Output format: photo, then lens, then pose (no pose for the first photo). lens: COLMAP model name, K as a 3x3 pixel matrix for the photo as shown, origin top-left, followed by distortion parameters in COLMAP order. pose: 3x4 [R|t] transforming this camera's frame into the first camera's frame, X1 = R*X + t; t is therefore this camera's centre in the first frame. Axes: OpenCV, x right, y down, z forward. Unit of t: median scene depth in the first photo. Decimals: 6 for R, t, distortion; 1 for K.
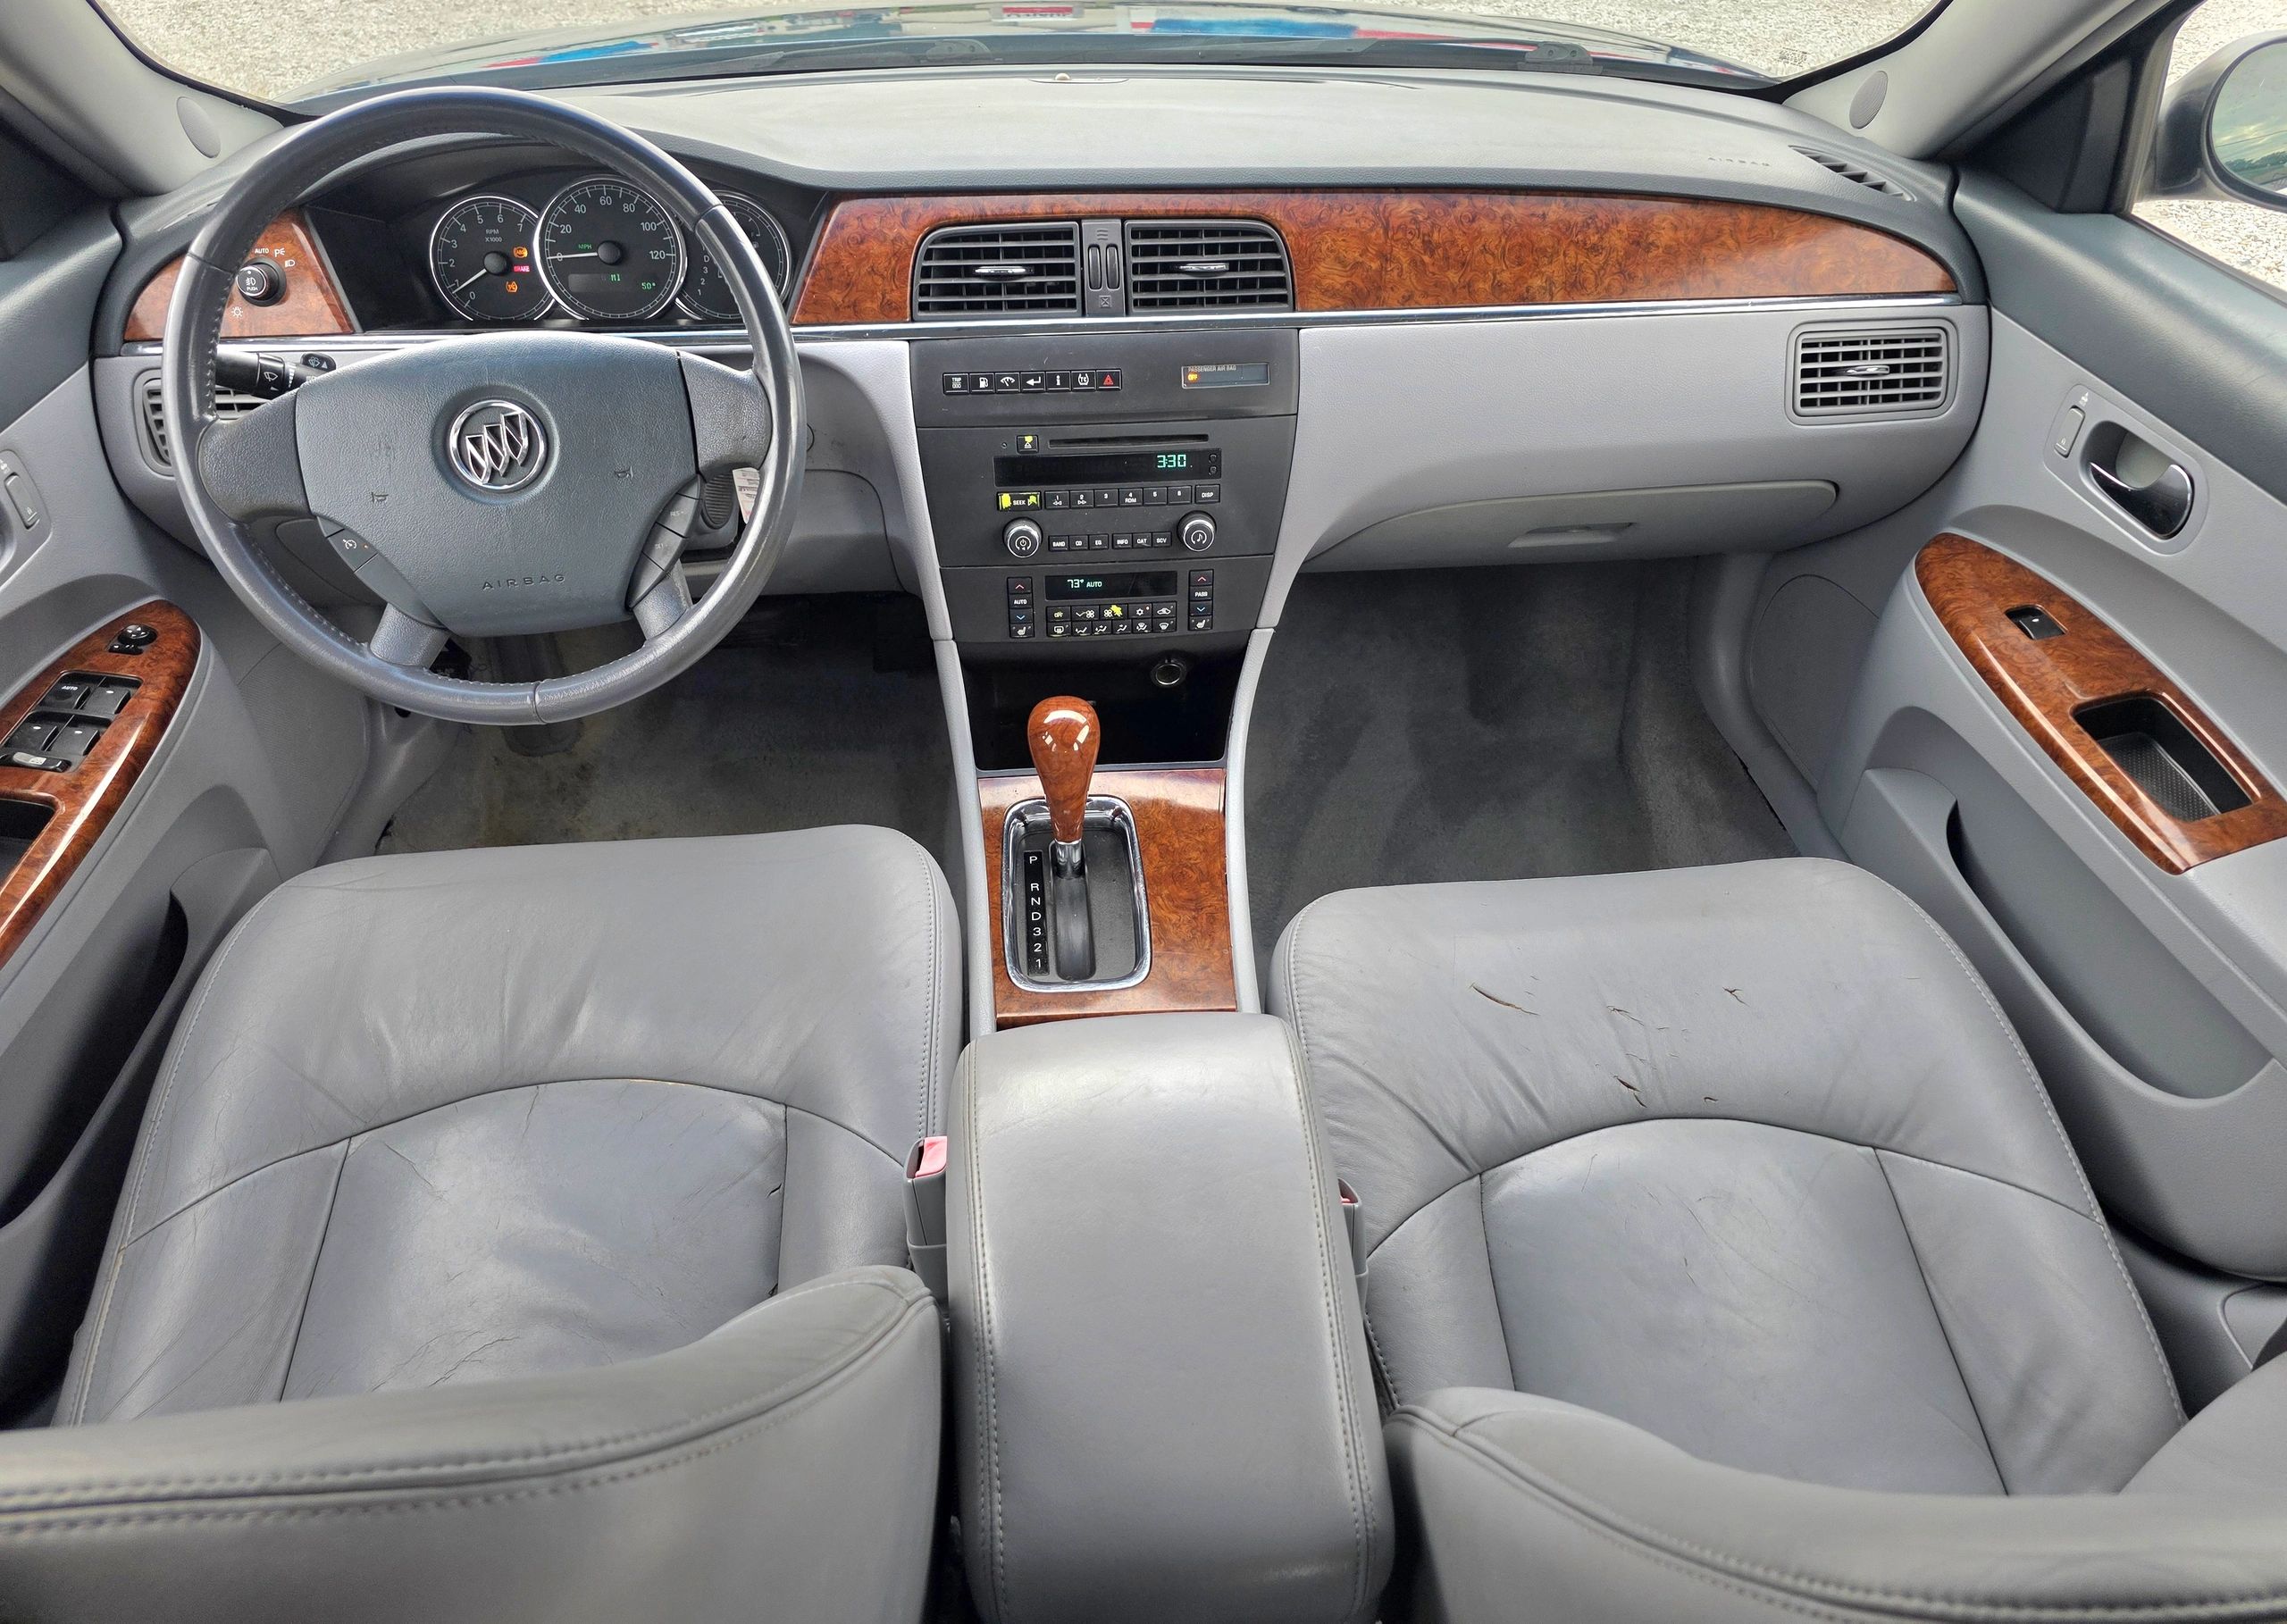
lens RADIAL K [[1567.3, 0, 1154.8], [0, 1567.3, 800.8], [0, 0, 1]] dist [-0.005835, -0.008415]
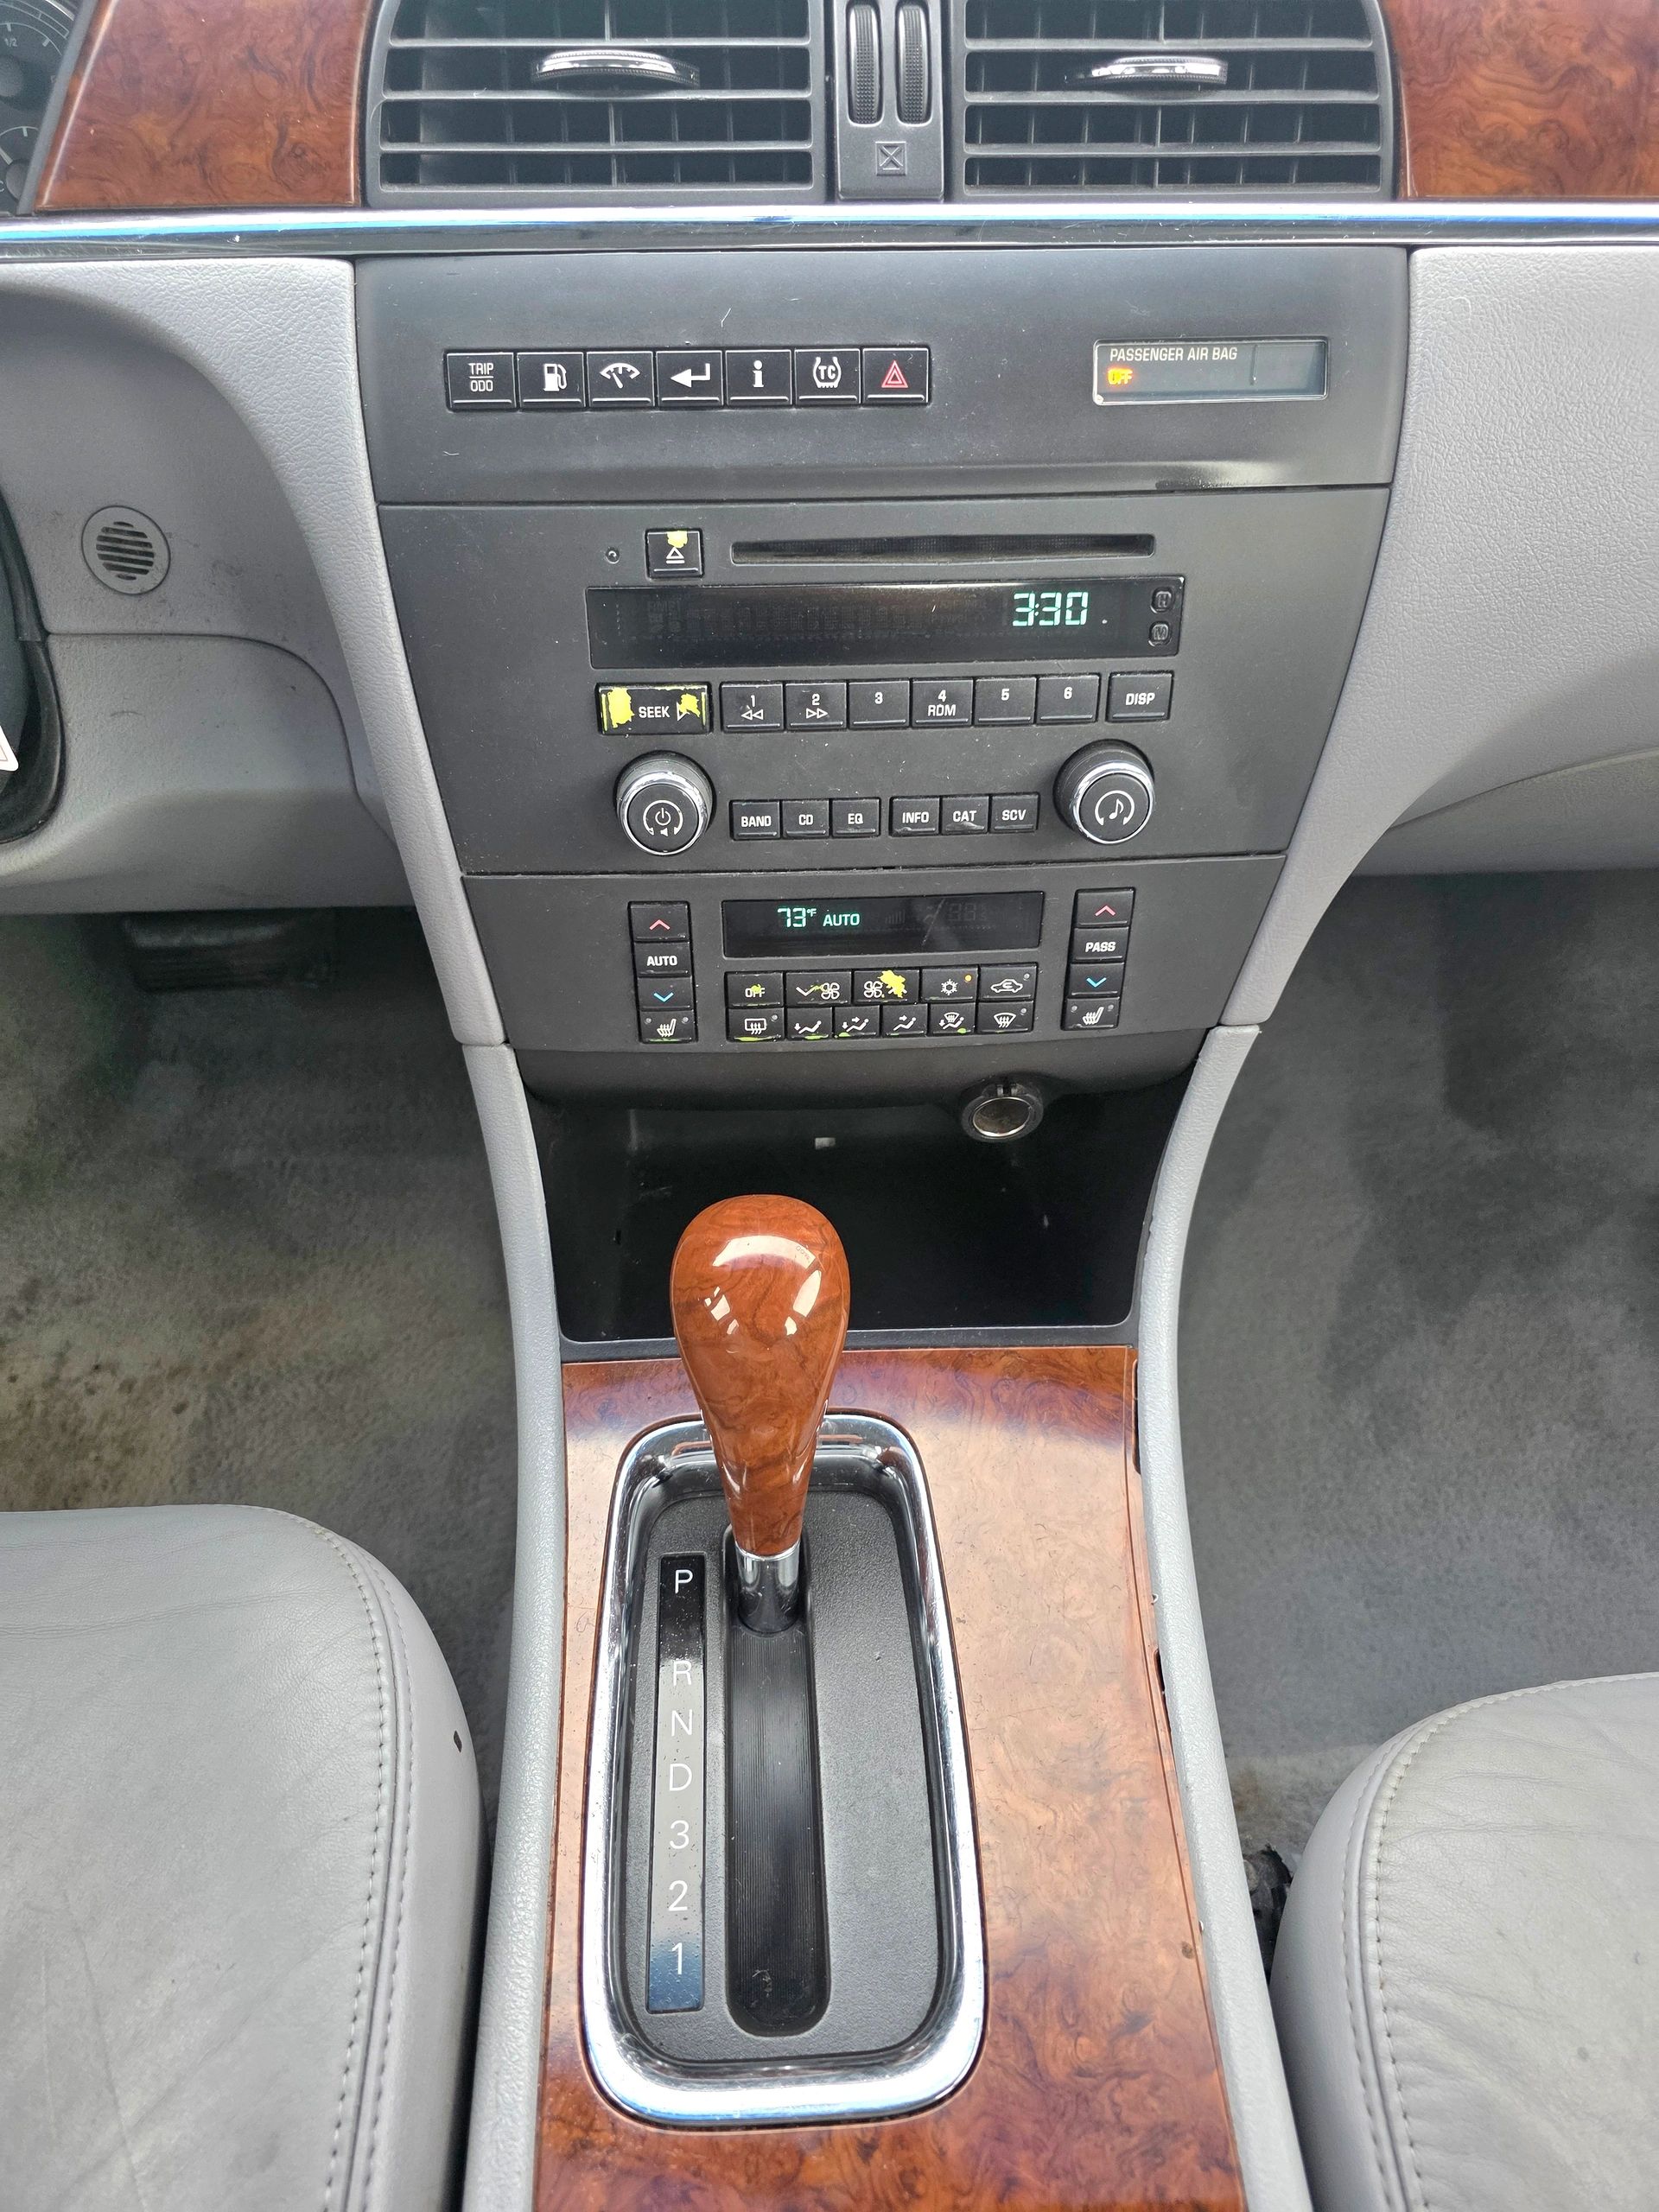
lens RADIAL K [[1483.5, 0, 816.8], [0, 1483.5, 1100.2], [0, 0, 1]] dist [-0.008622, -0.003546]
pose [[0.999026, 0.020605, -0.039032, -0.030206], [-0.019450, 0.999368, 0.029738, -0.106495], [0.039620, -0.028950, 0.998795, 0.634592]]
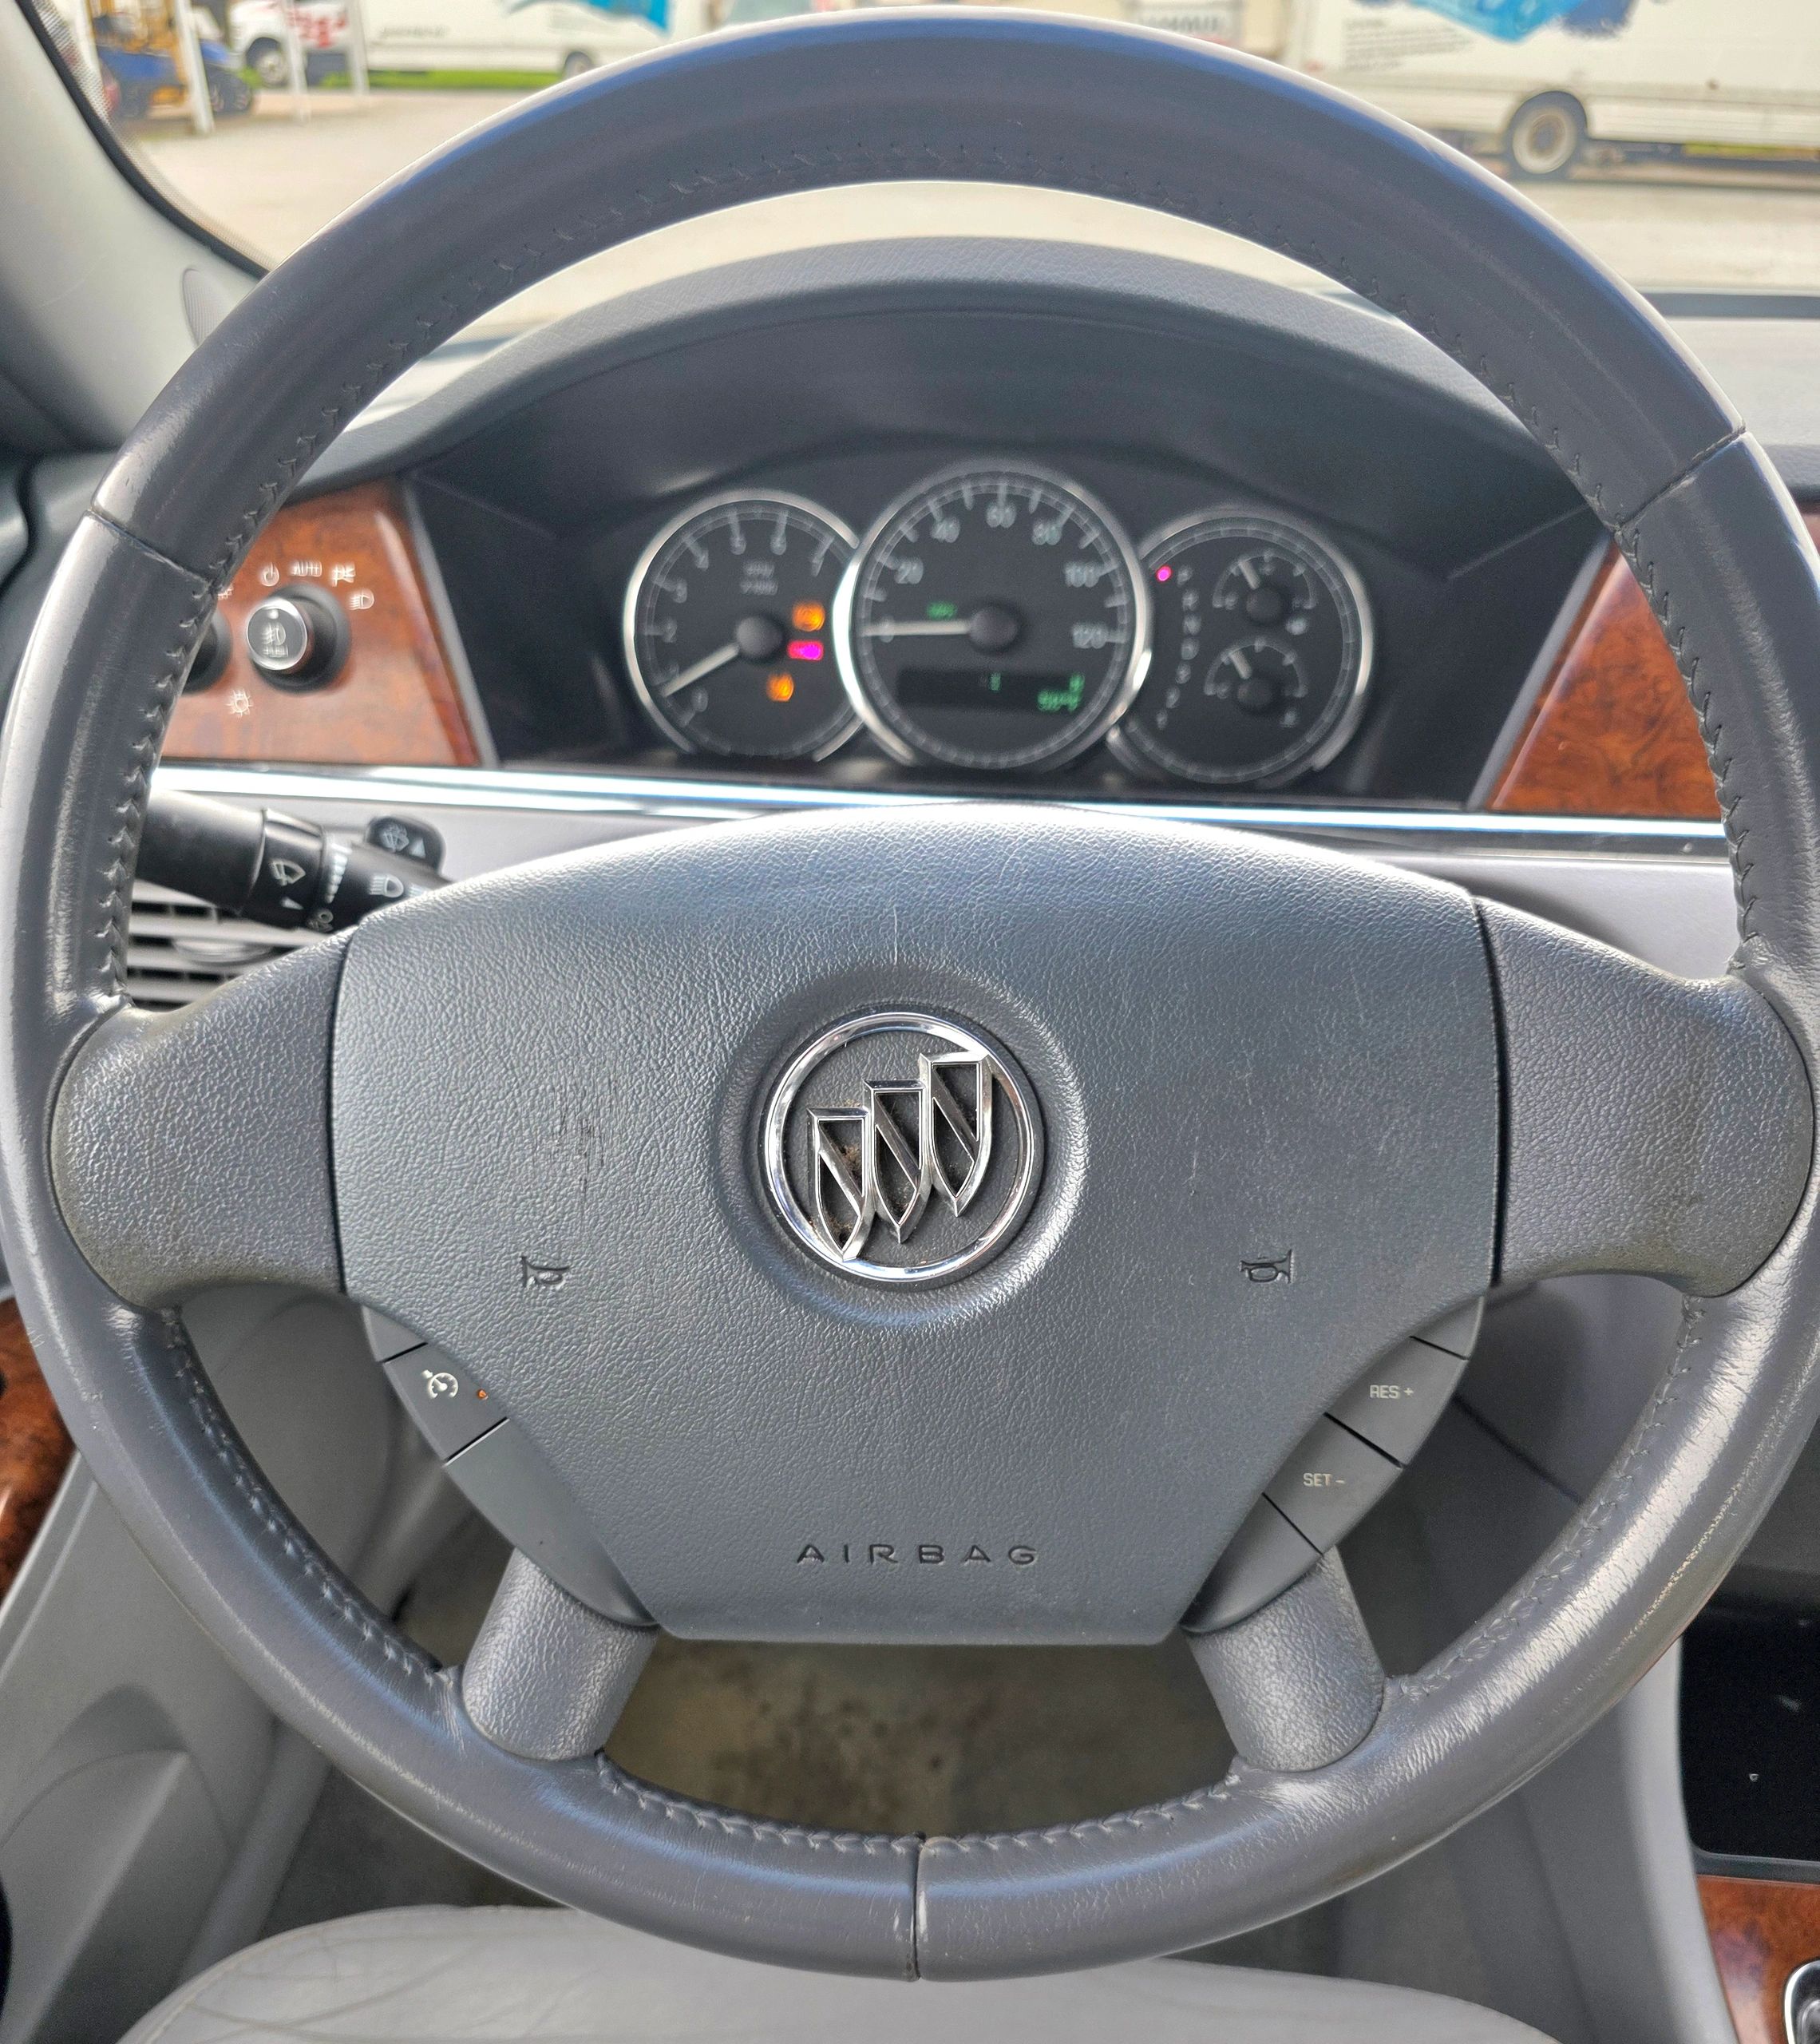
lens RADIAL K [[1684.5, 0, 849.6], [0, 1684.5, 1237.0], [0, 0, 1]] dist [0.017041, -0.025648]
pose [[0.977934, 0.109206, -0.178098, -0.294428], [-0.113763, 0.993386, -0.015550, -0.162855], [0.175221, 0.035468, 0.983890, 0.524843]]
